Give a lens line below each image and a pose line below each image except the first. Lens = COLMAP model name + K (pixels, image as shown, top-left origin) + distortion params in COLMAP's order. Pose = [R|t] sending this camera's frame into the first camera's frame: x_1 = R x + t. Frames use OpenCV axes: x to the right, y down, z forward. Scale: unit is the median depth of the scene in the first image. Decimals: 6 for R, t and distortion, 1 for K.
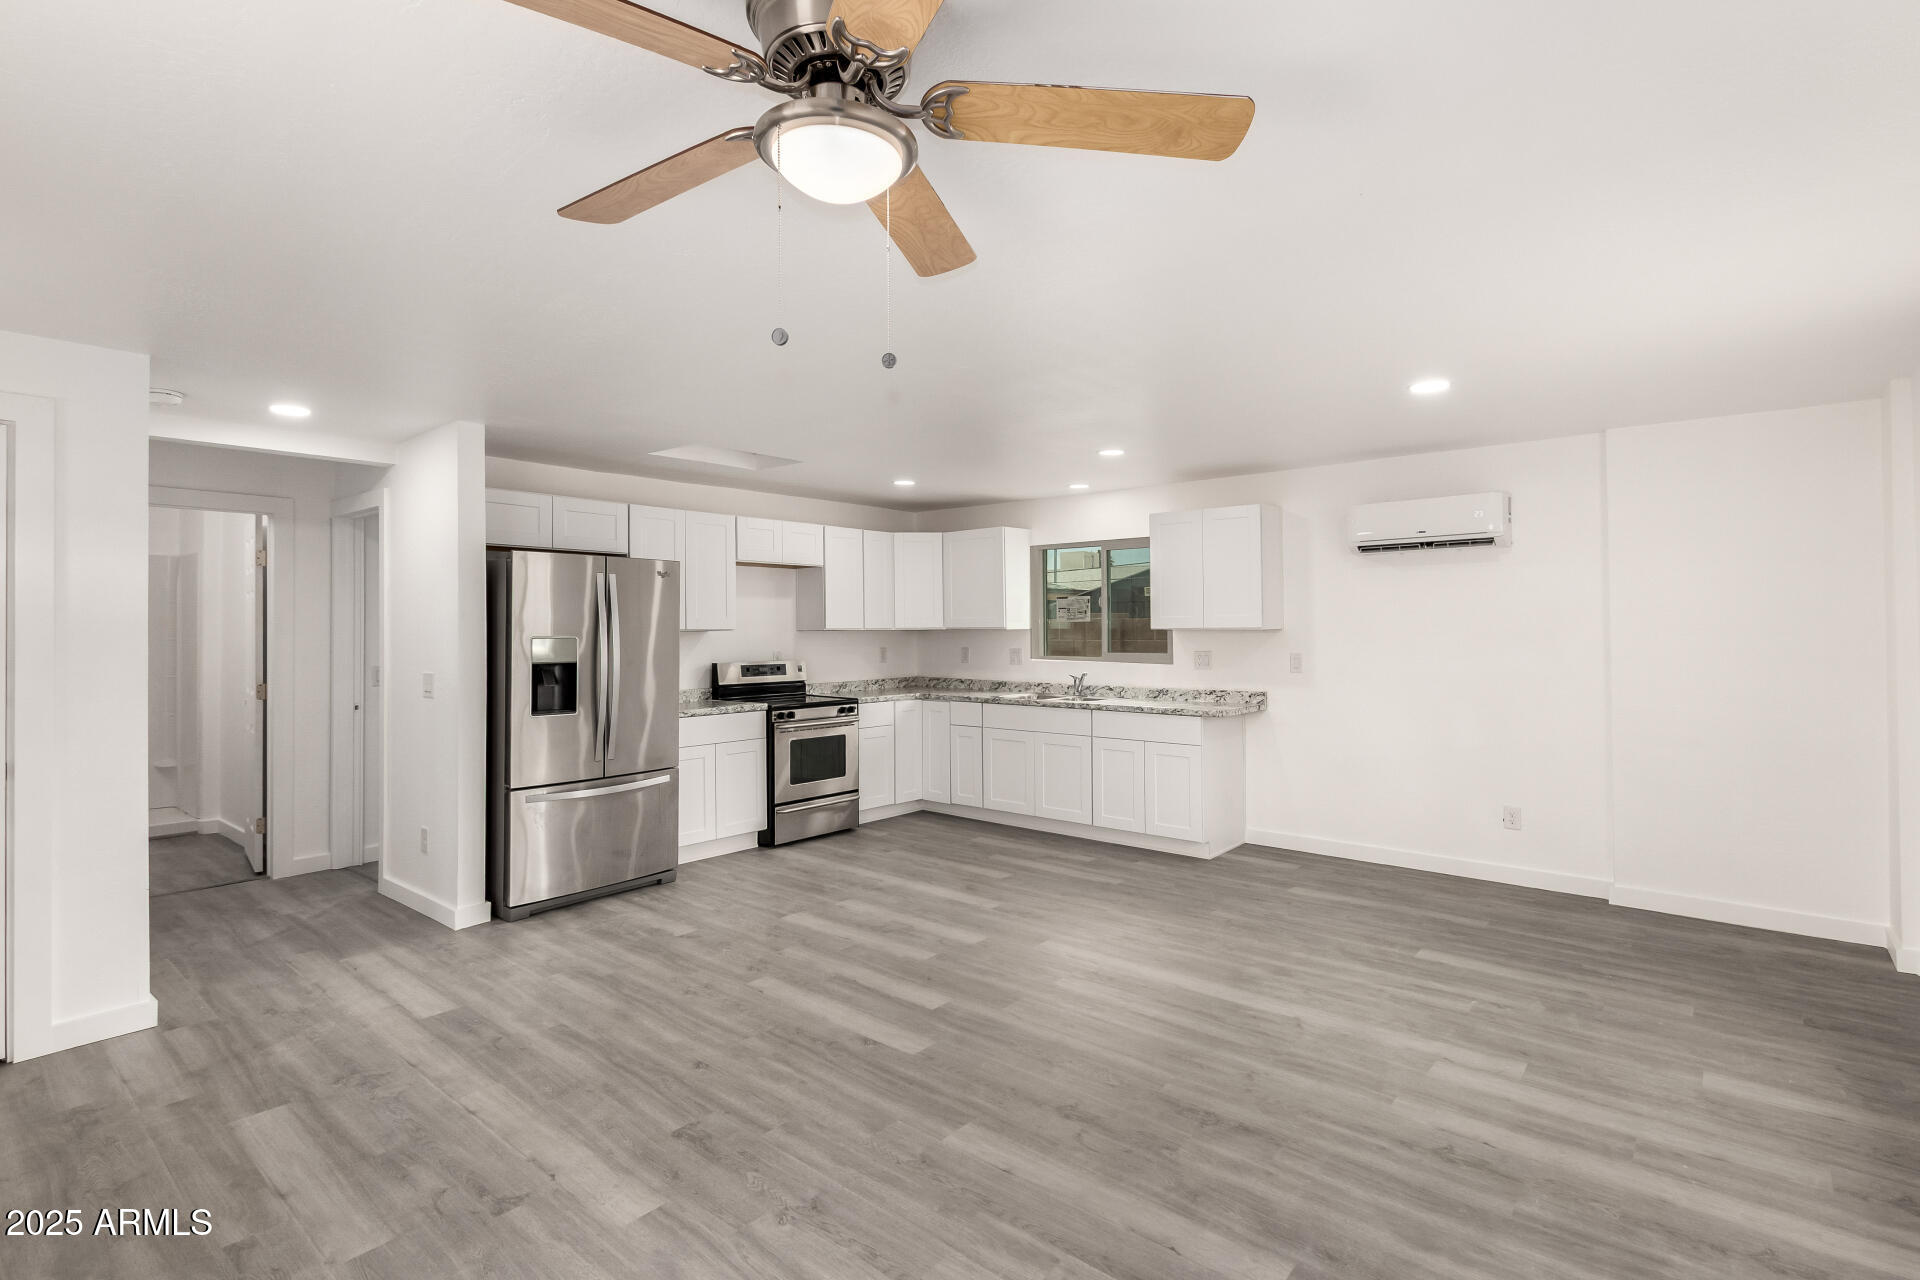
lens RADIAL K [[907.0, 0, 973.7], [0, 907.0, 625.1], [0, 0, 1]] dist [0.001871, -0.000601]
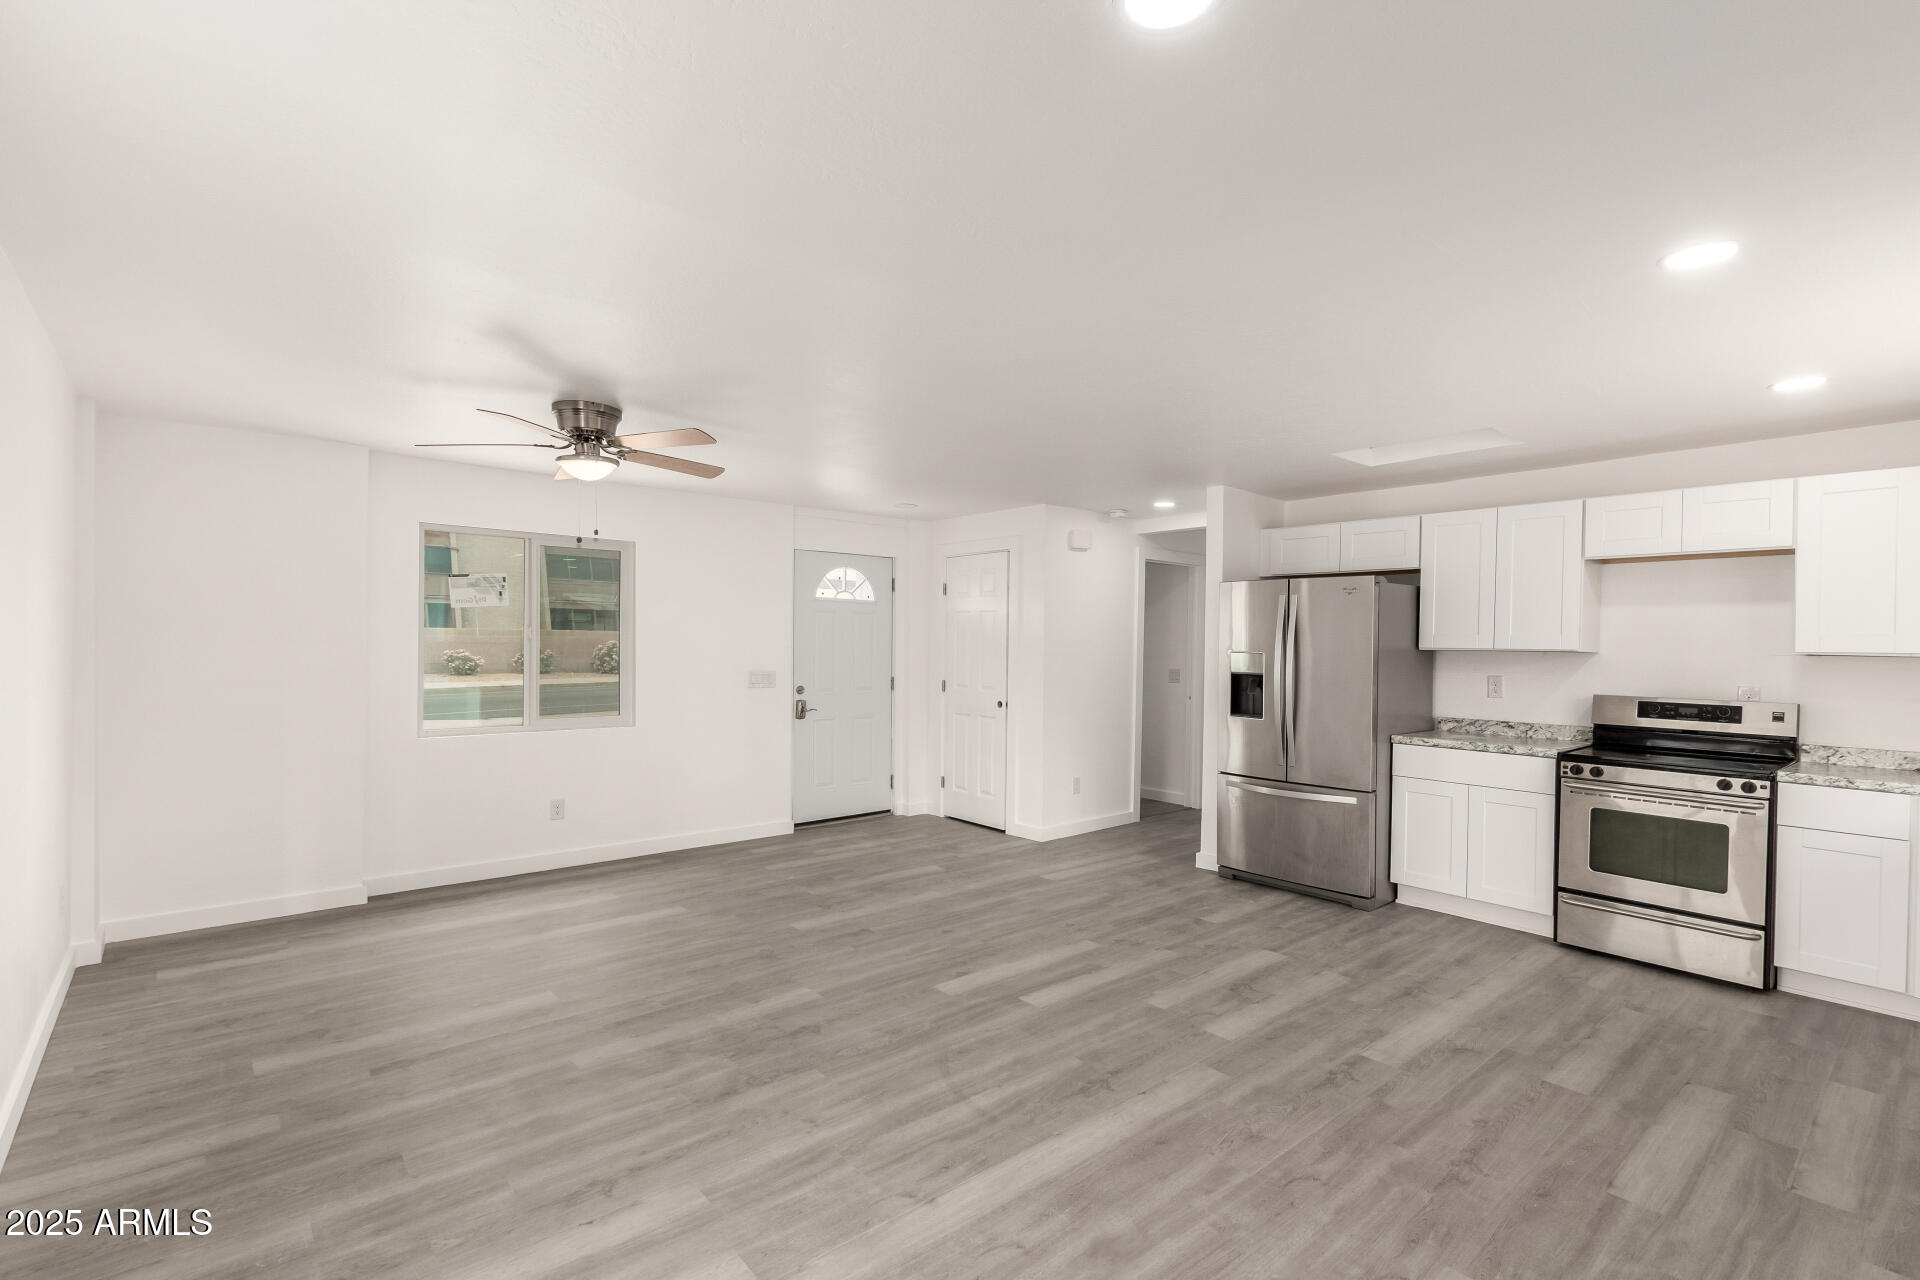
lens RADIAL K [[907.0, 0, 972.6], [0, 907.0, 648.6], [0, 0, 1]] dist [0.001871, -0.000601]
pose [[-0.172574, 0.008014, -0.984964, 0.944933], [-0.008698, 0.999916, 0.009660, 0.000581], [0.984958, 0.010234, -0.172489, 1.047386]]
